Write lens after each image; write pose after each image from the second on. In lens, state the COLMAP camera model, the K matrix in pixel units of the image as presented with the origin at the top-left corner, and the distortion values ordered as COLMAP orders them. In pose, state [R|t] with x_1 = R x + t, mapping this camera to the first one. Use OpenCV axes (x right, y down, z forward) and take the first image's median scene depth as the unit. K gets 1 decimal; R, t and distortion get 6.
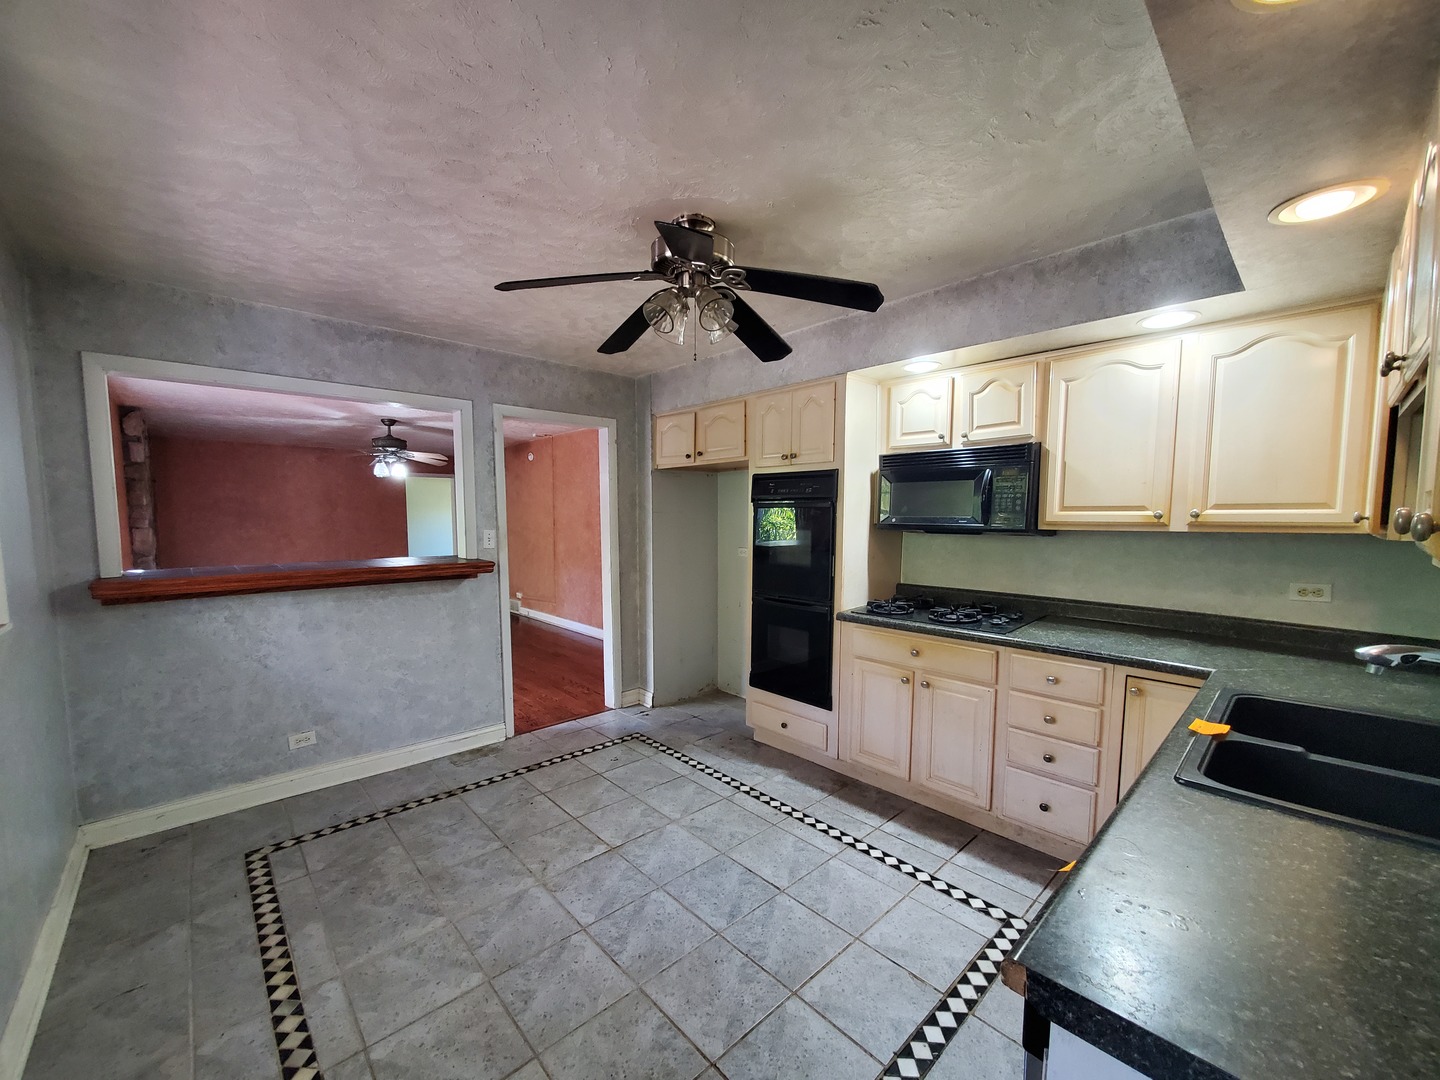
lens RADIAL K [[569.1, 0, 709.5], [0, 569.1, 562.2], [0, 0, 1]] dist [0.003359, 0.000239]
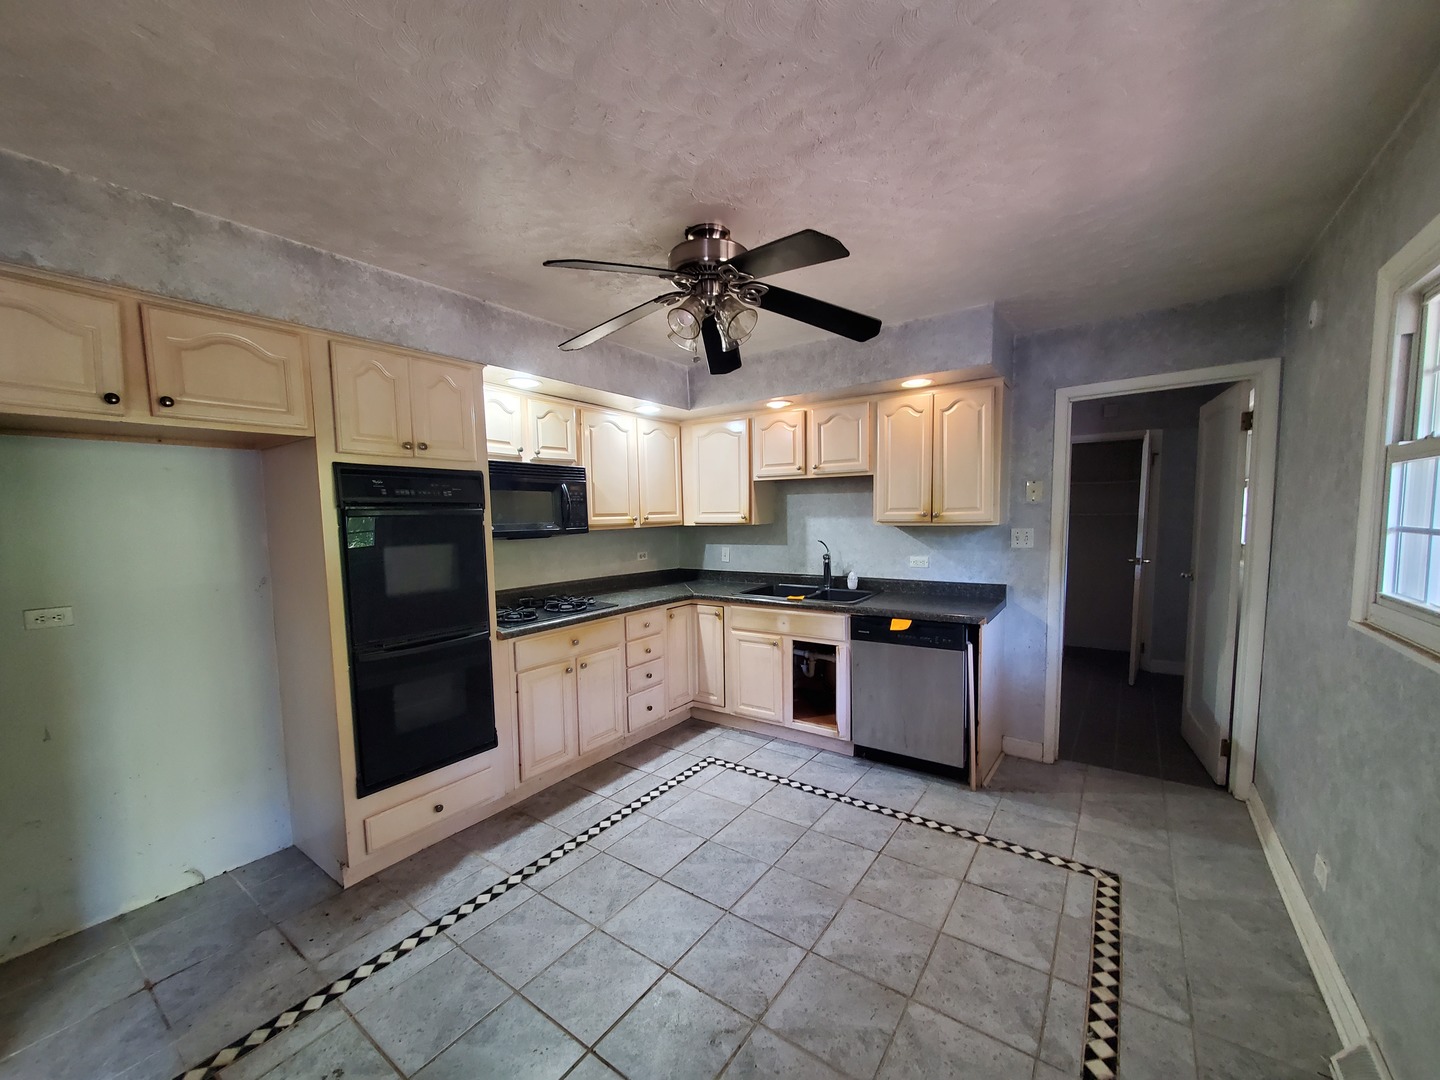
lens RADIAL K [[569.1, 0, 709.5], [0, 569.1, 562.2], [0, 0, 1]] dist [0.003359, 0.000239]
pose [[-0.199480, -0.081584, 0.976500, -0.832892], [0.100671, 0.989549, 0.103239, -0.094429], [-0.974717, 0.118899, -0.189182, 0.986088]]
